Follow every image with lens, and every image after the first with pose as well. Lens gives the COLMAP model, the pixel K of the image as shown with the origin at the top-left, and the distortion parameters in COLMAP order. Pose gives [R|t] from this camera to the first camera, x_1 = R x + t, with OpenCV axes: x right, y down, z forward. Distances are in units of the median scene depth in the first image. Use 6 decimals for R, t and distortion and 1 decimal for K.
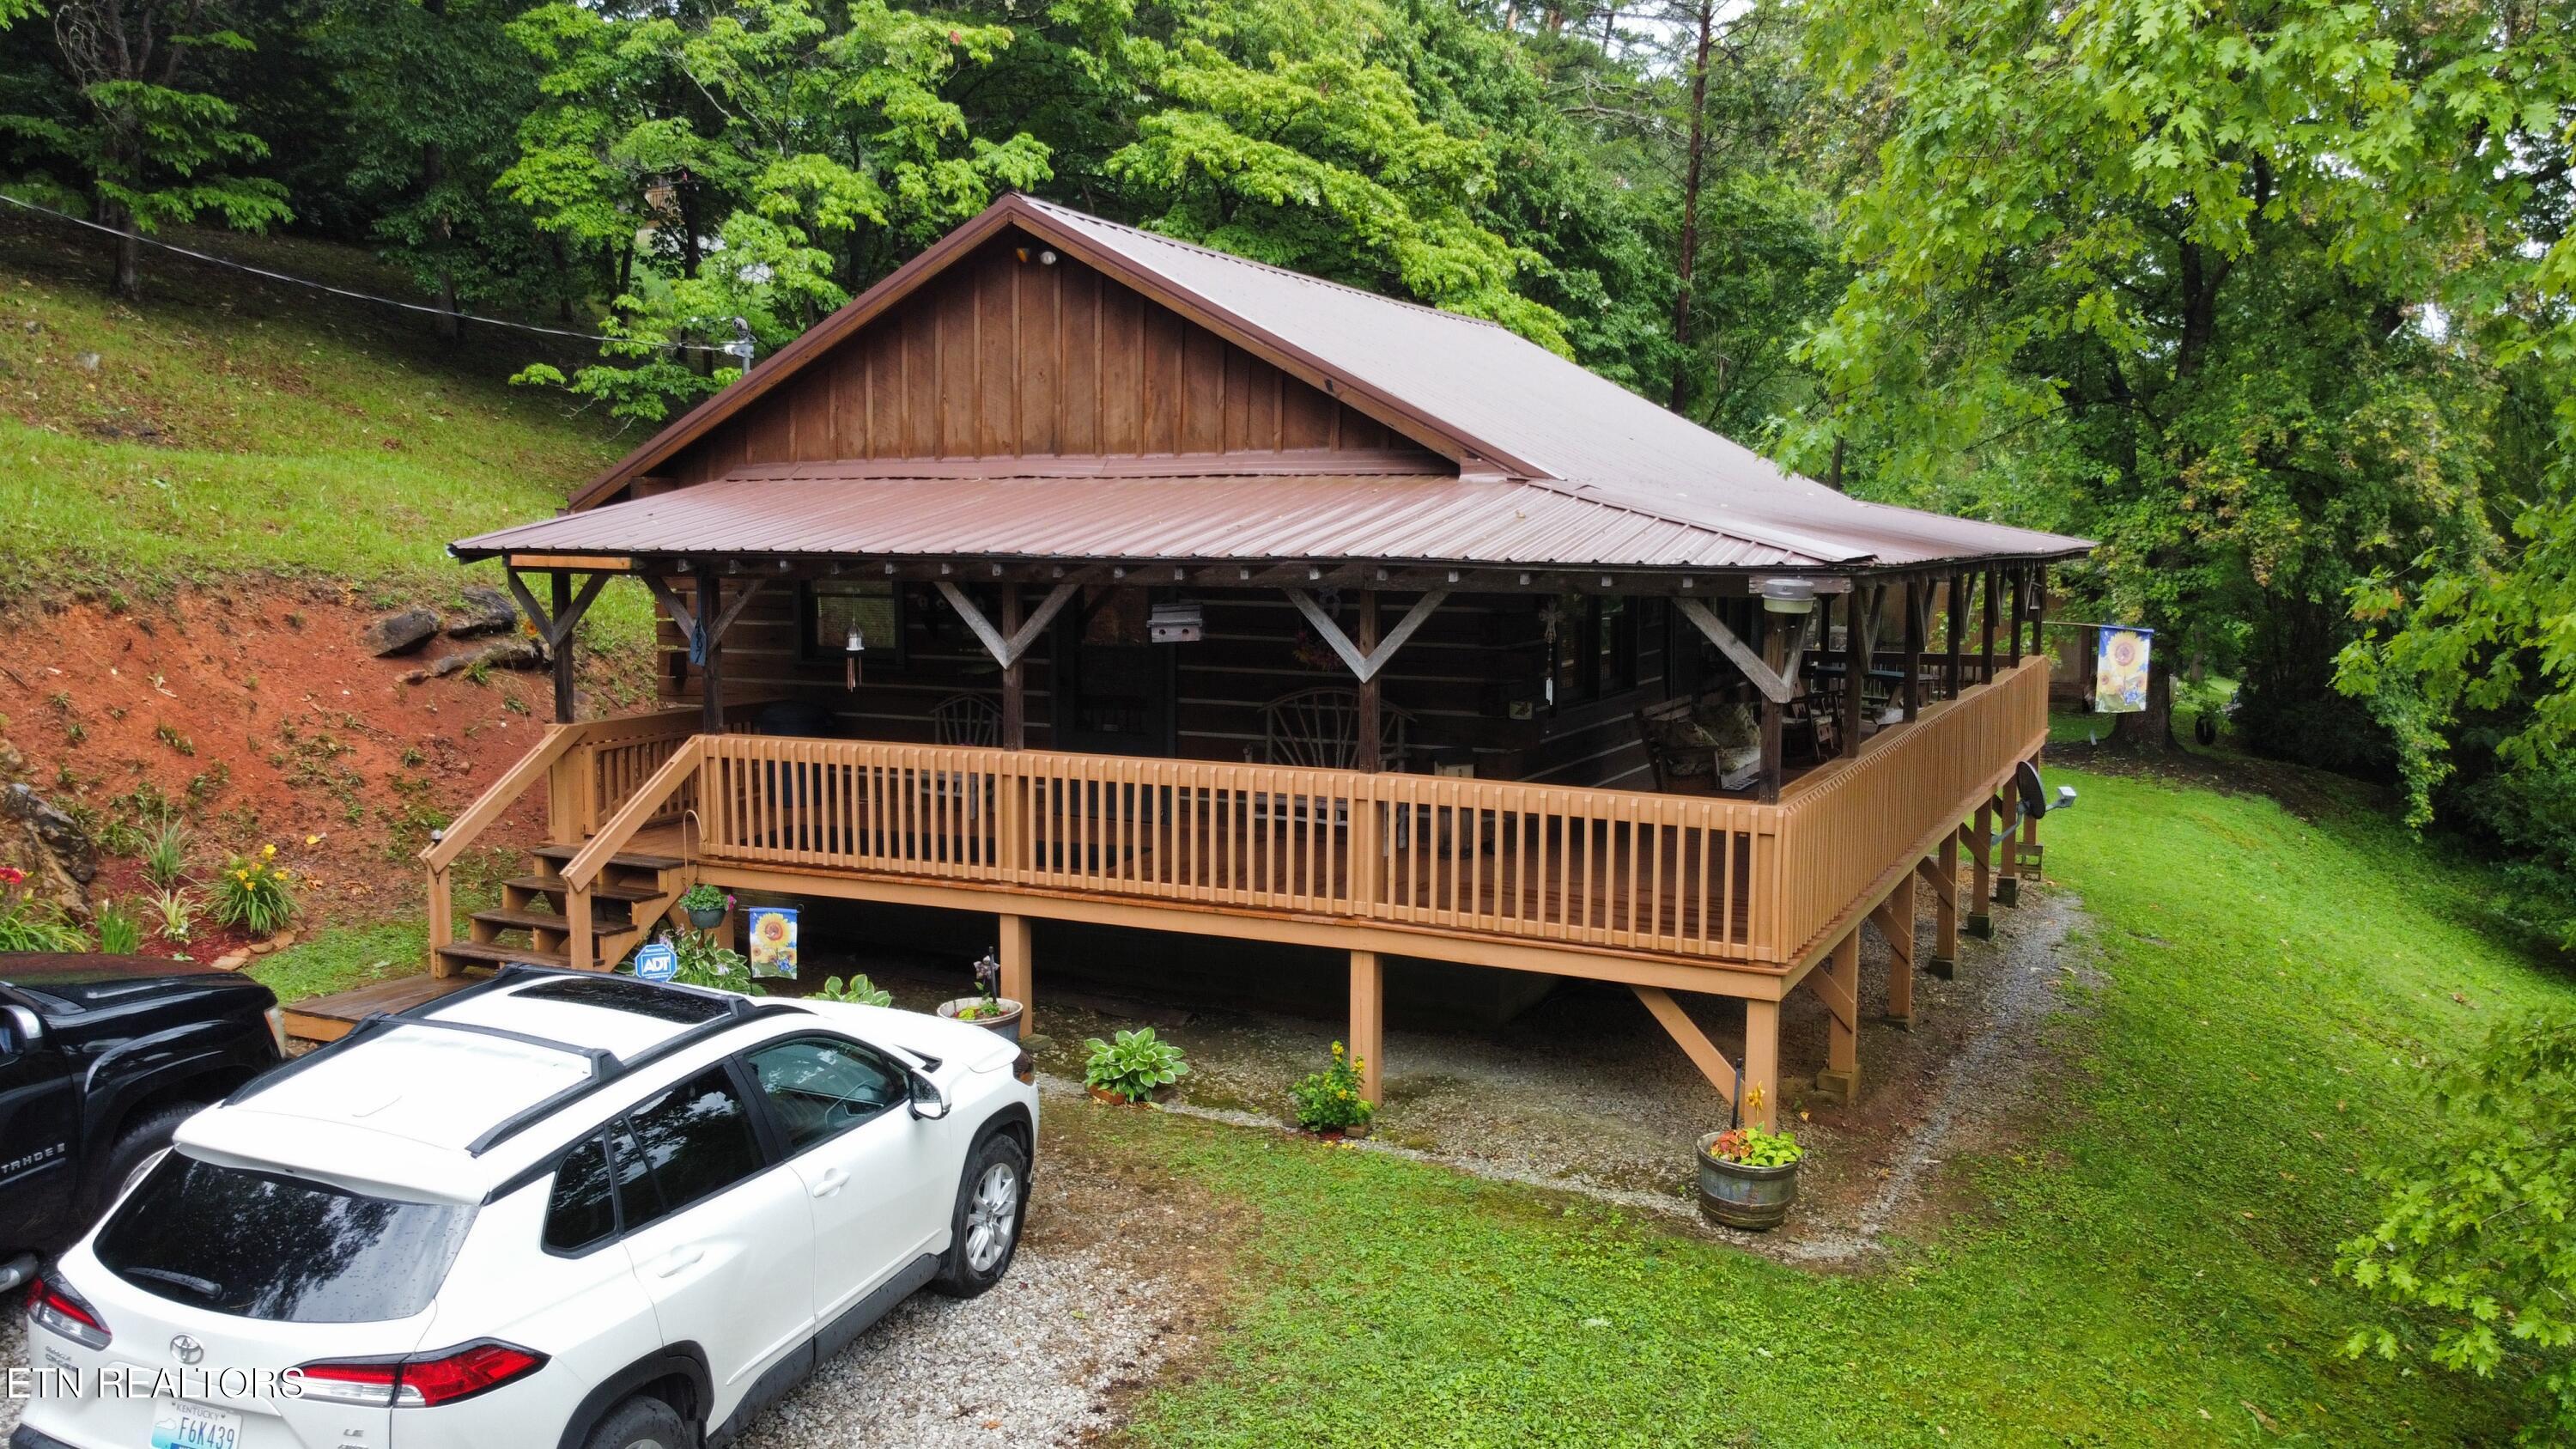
lens RADIAL K [[1959.4, 0, 1277.3], [0, 1959.4, 729.4], [0, 0, 1]] dist [0.000086, 0.002436]
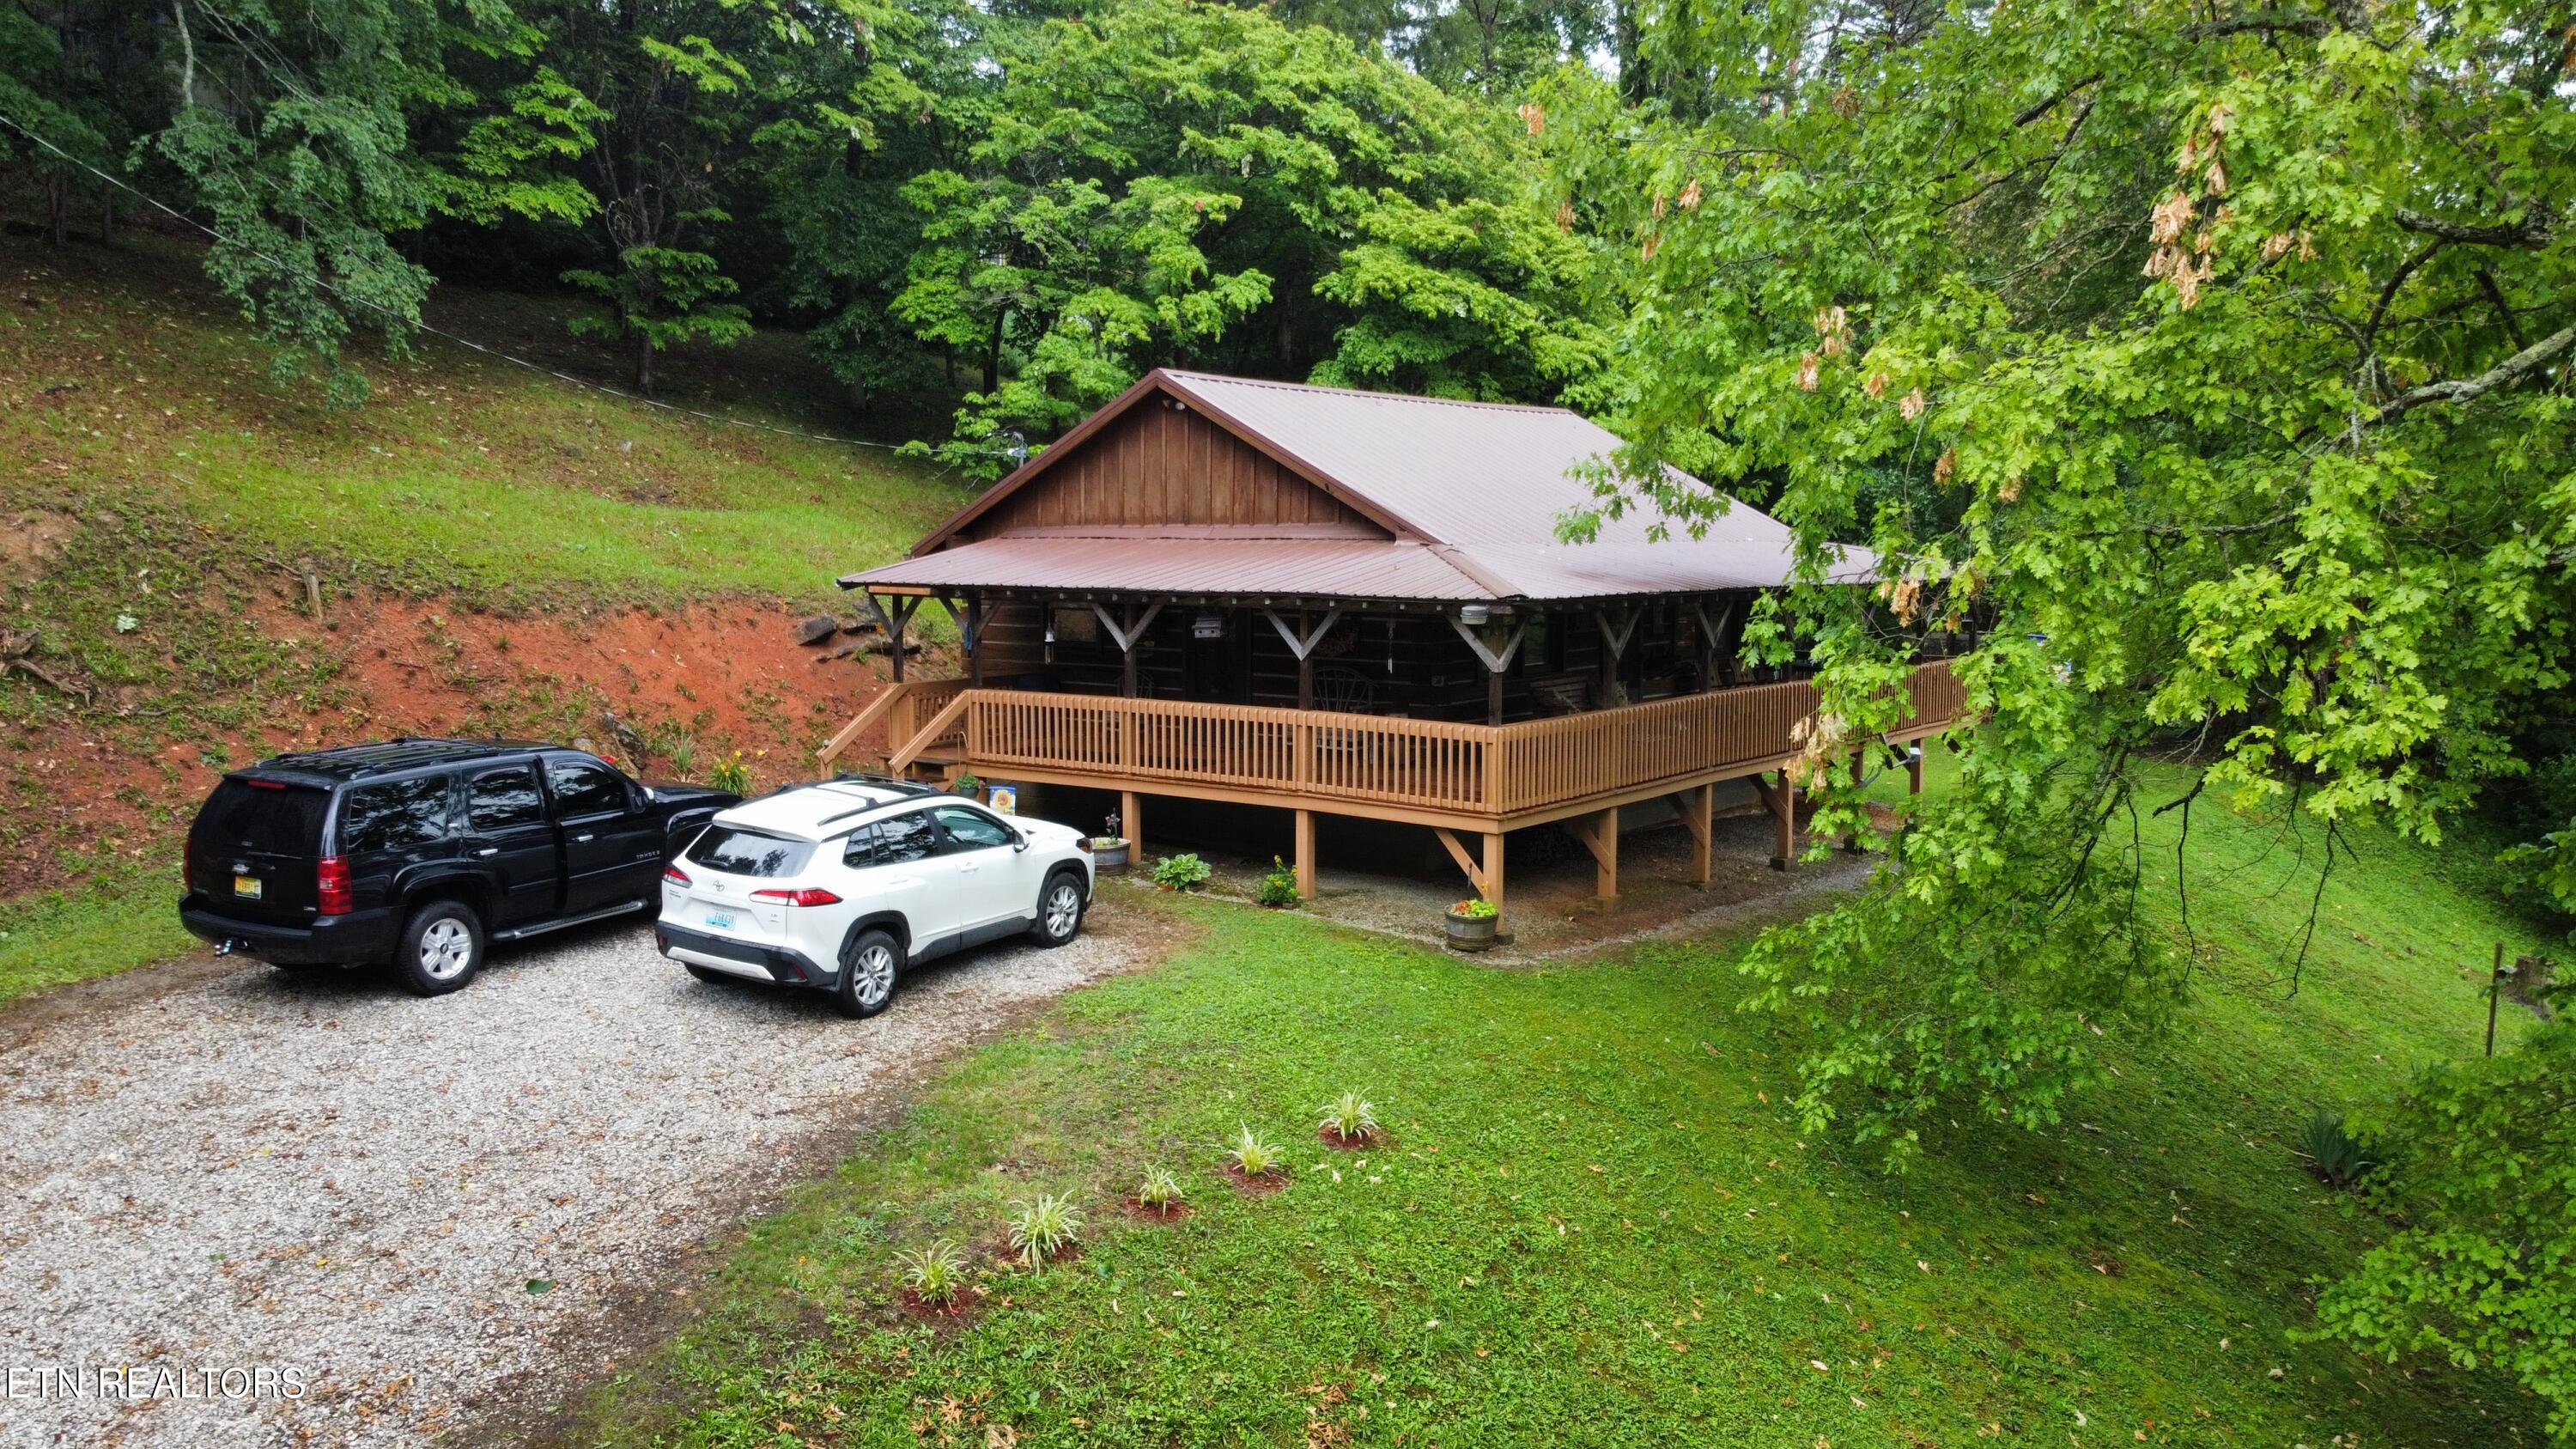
lens RADIAL K [[1954.2, 0, 1280.7], [0, 1954.2, 740.6], [0, 0, 1]] dist [0.010072, 0.001012]
pose [[0.980610, 0.018873, -0.195061, 0.274085], [-0.018279, 0.999821, 0.004844, 0.030038], [0.195117, -0.001185, 0.980779, -0.562298]]
